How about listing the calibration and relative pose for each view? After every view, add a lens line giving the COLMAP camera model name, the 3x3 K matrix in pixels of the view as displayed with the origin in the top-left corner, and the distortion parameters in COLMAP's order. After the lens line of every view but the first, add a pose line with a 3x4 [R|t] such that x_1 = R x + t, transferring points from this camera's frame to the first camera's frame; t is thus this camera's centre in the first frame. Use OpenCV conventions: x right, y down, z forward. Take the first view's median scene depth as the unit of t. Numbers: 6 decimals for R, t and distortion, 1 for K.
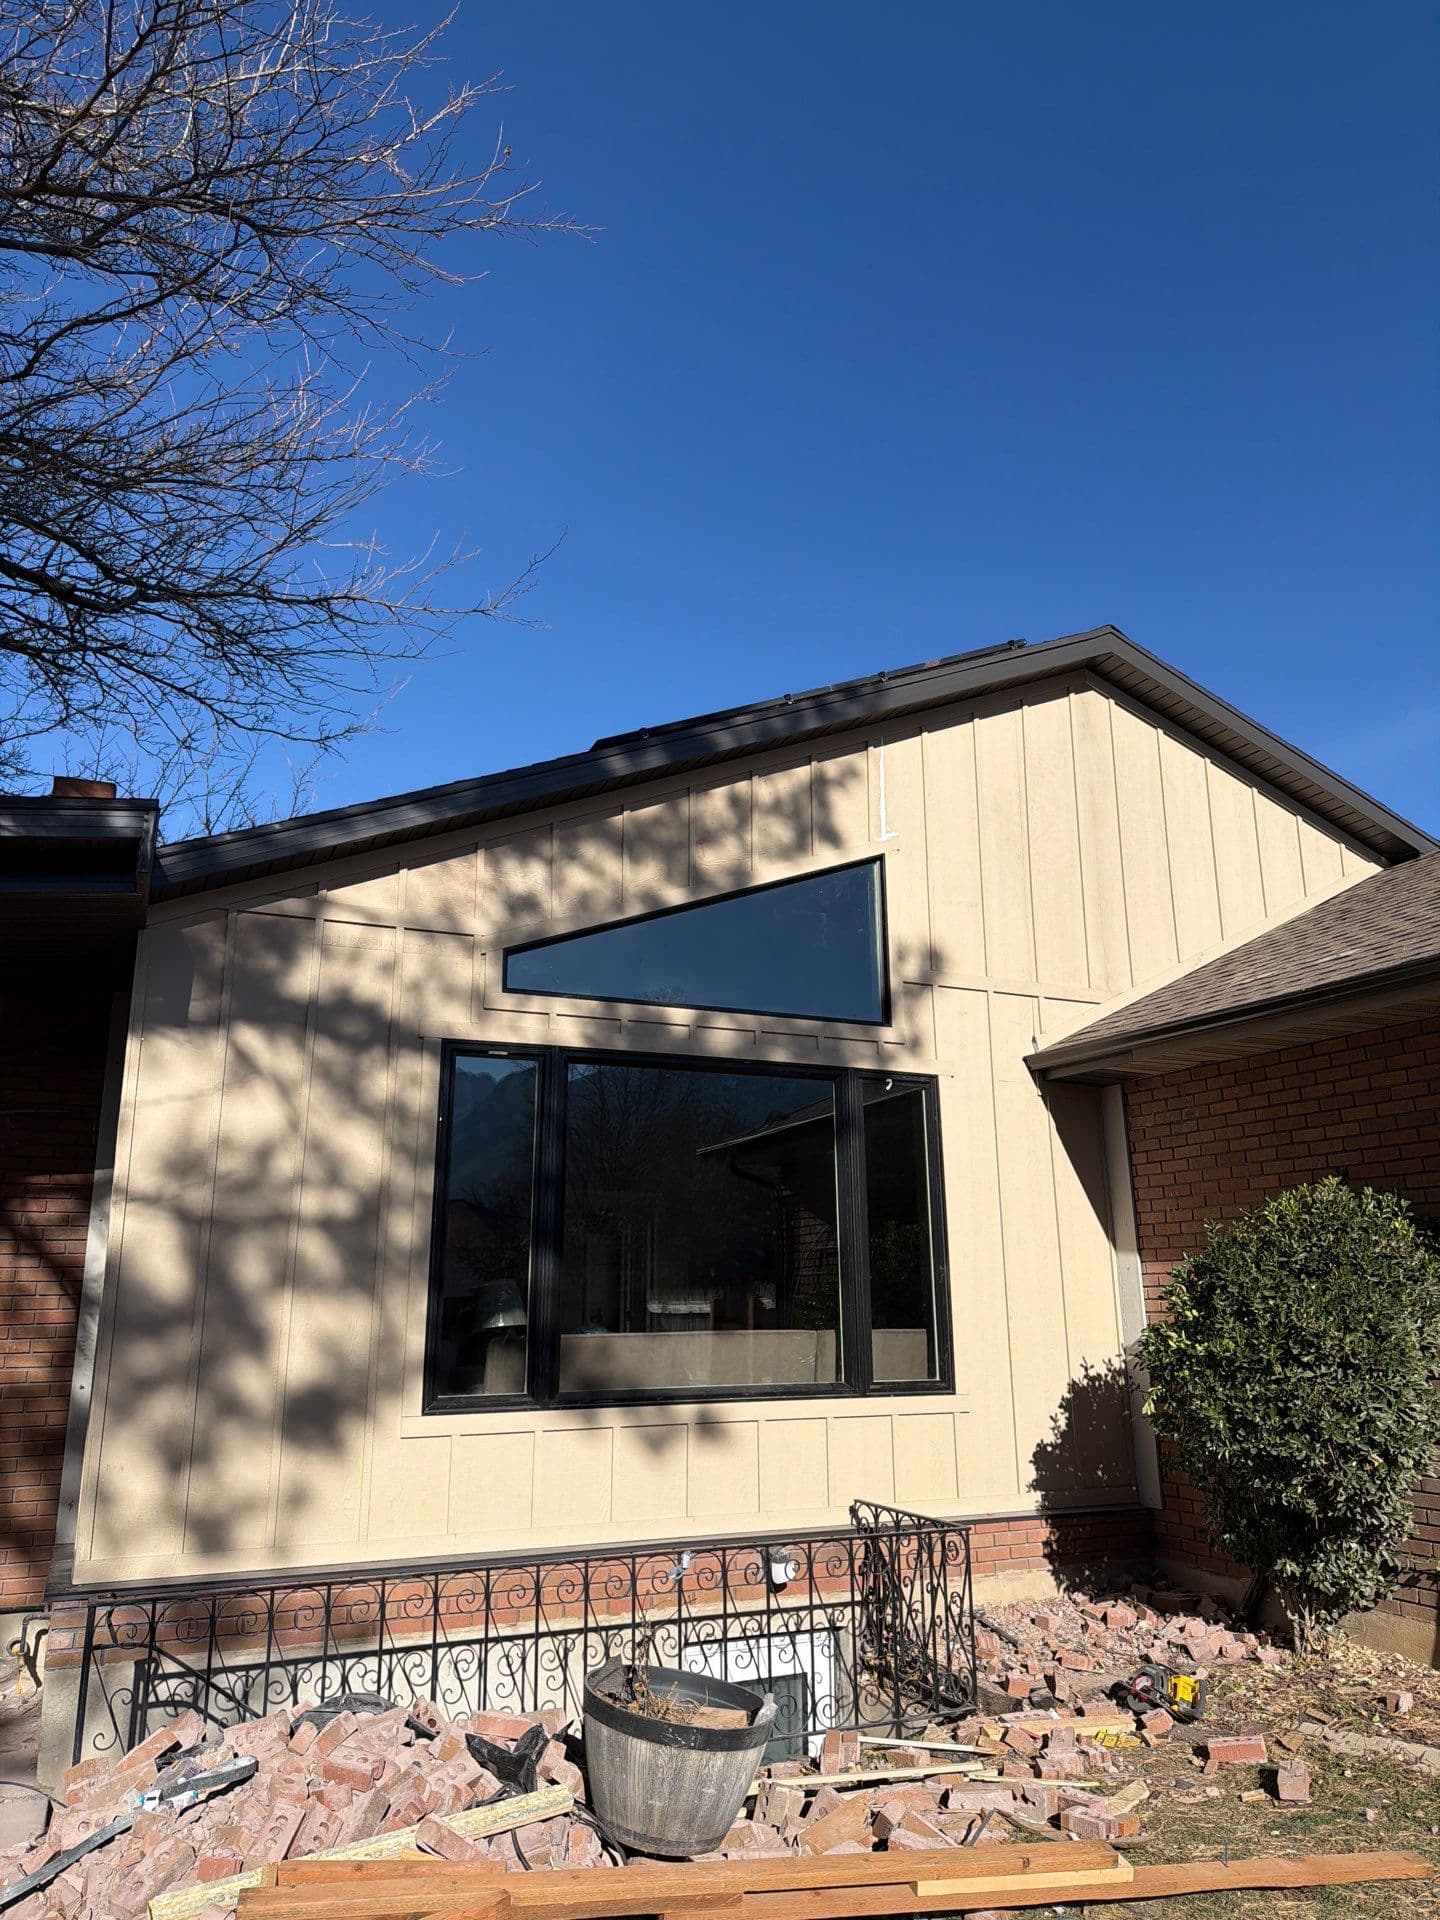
lens RADIAL K [[1601.7, 0, 721.5], [0, 1601.7, 925.0], [0, 0, 1]] dist [0.080854, -0.172069]
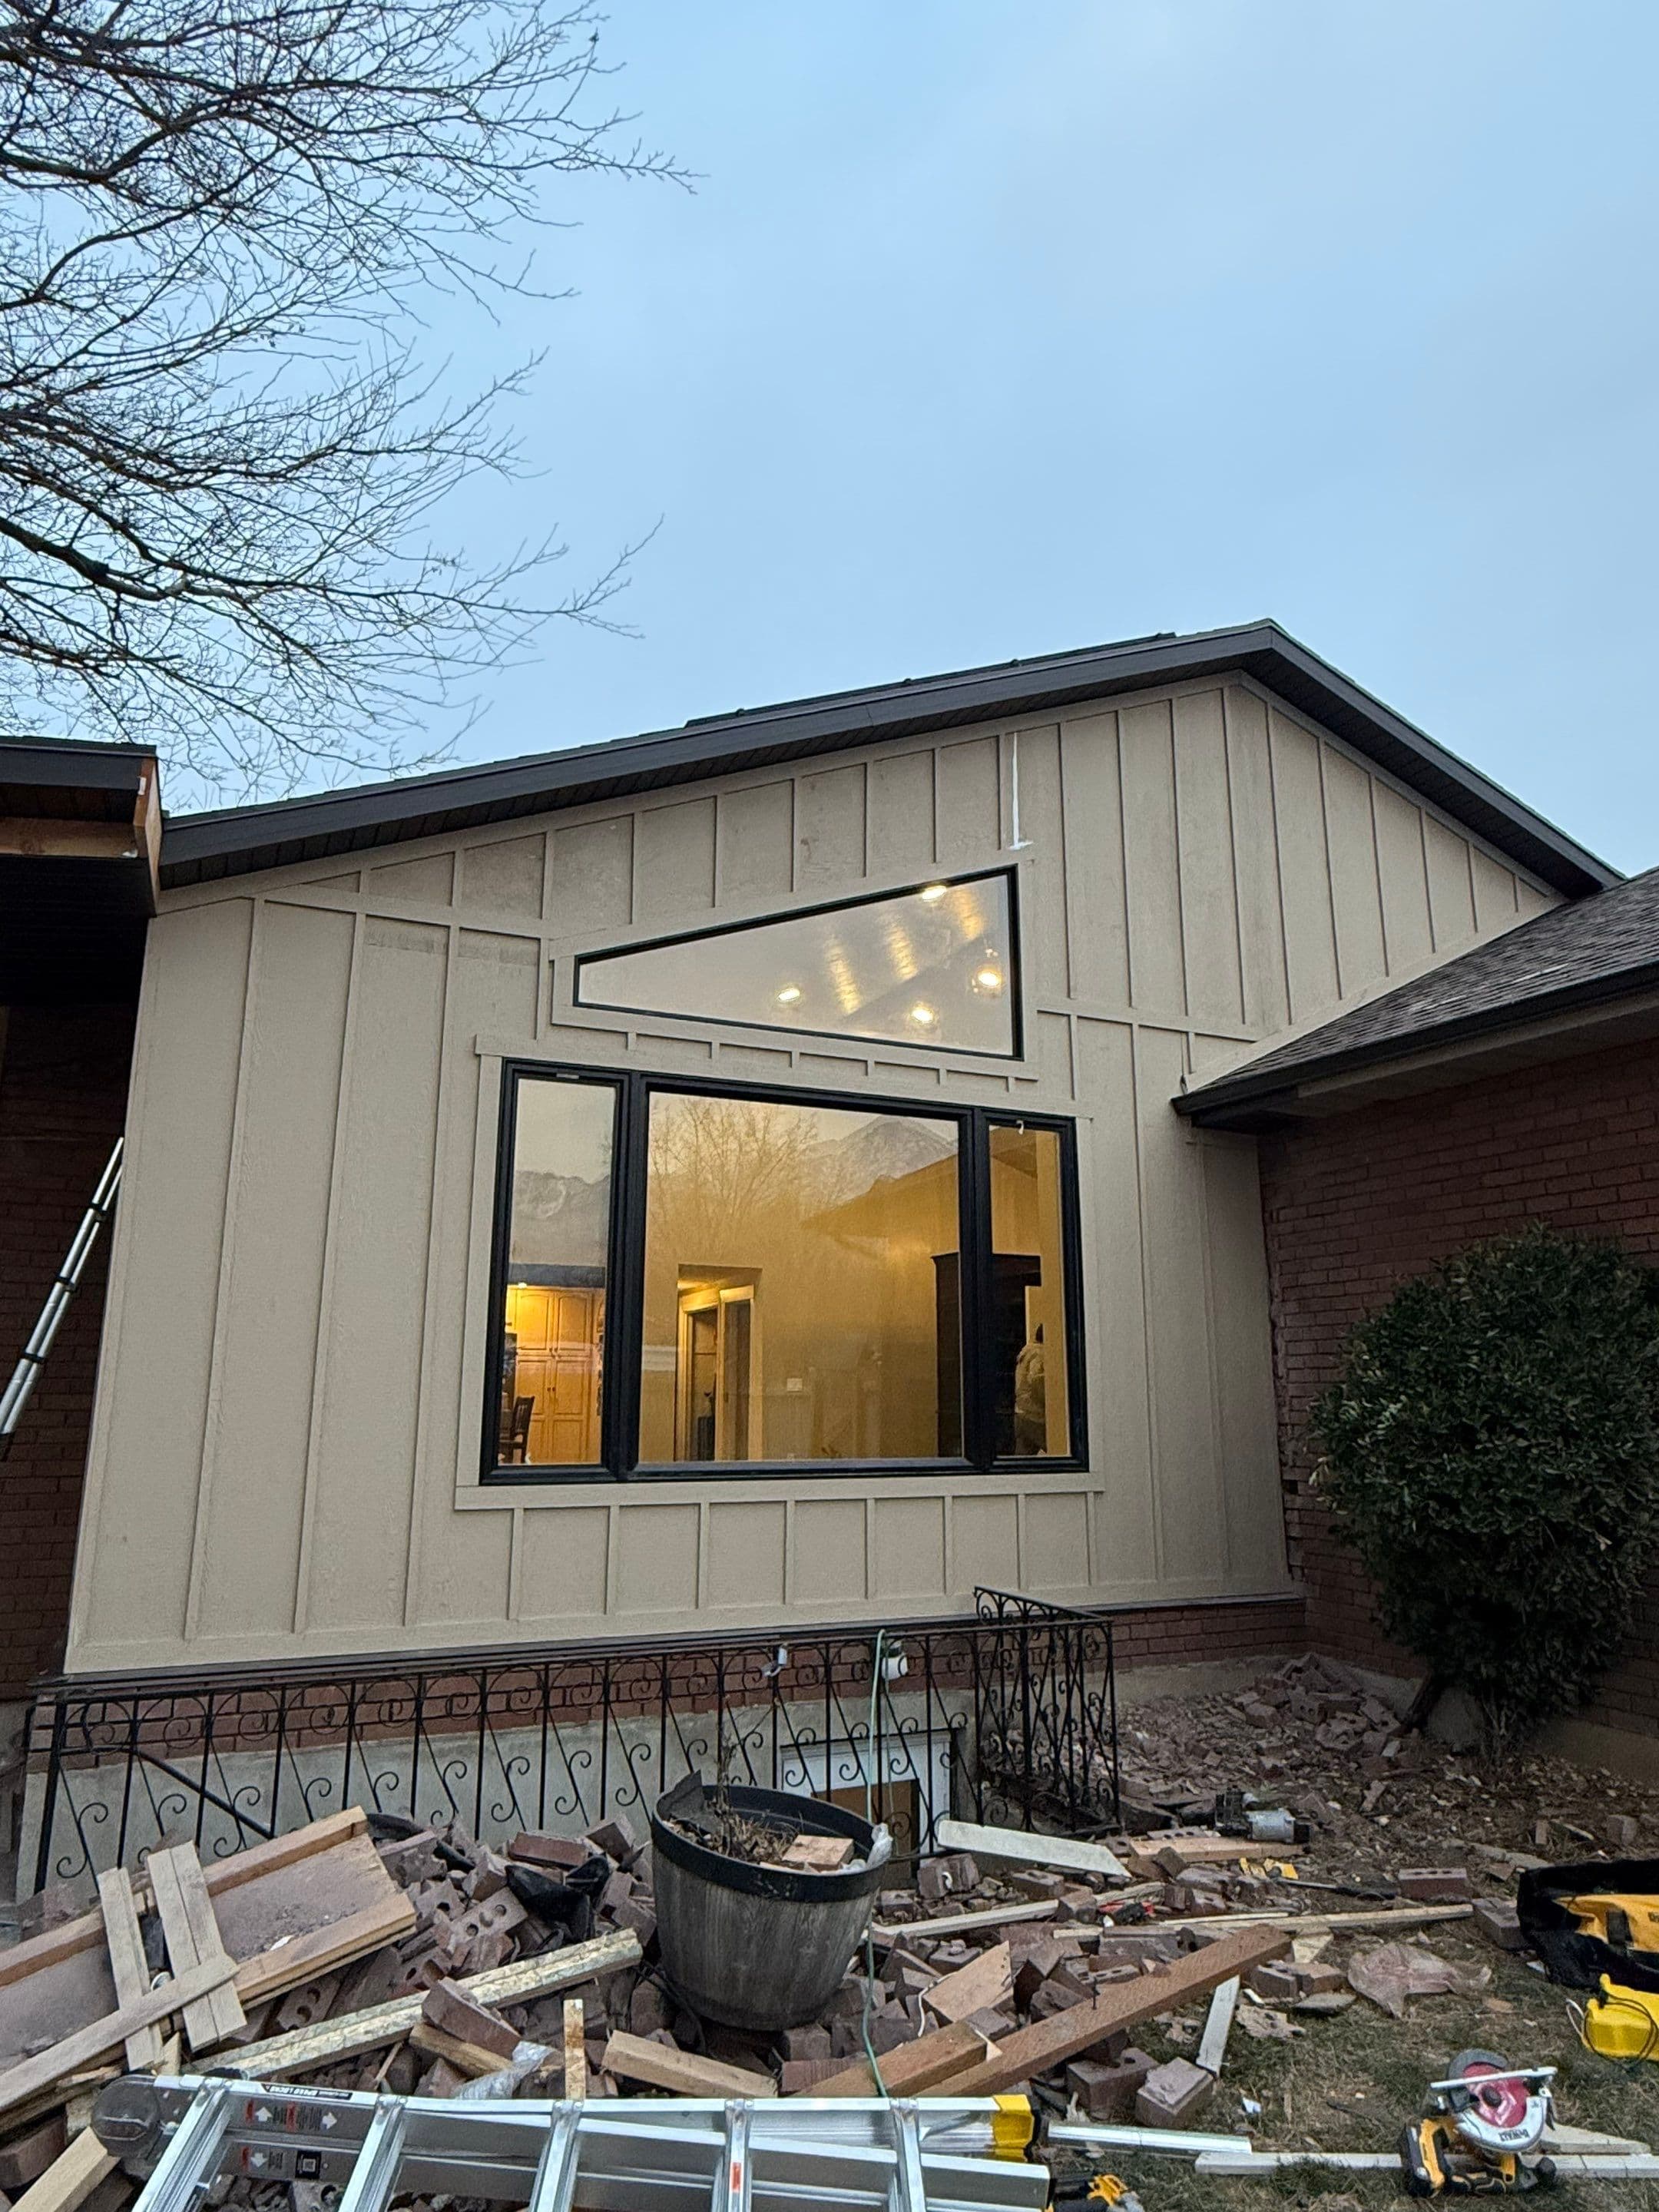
lens RADIAL K [[1537.4, 0, 829.5], [0, 1537.4, 1106.0], [0, 0, 1]] dist [-0.001862, -0.002446]
pose [[0.999956, 0.009008, 0.002624, -0.001864], [-0.009103, 0.999214, 0.038571, 0.063288], [-0.002275, -0.038593, 0.999252, 0.175616]]
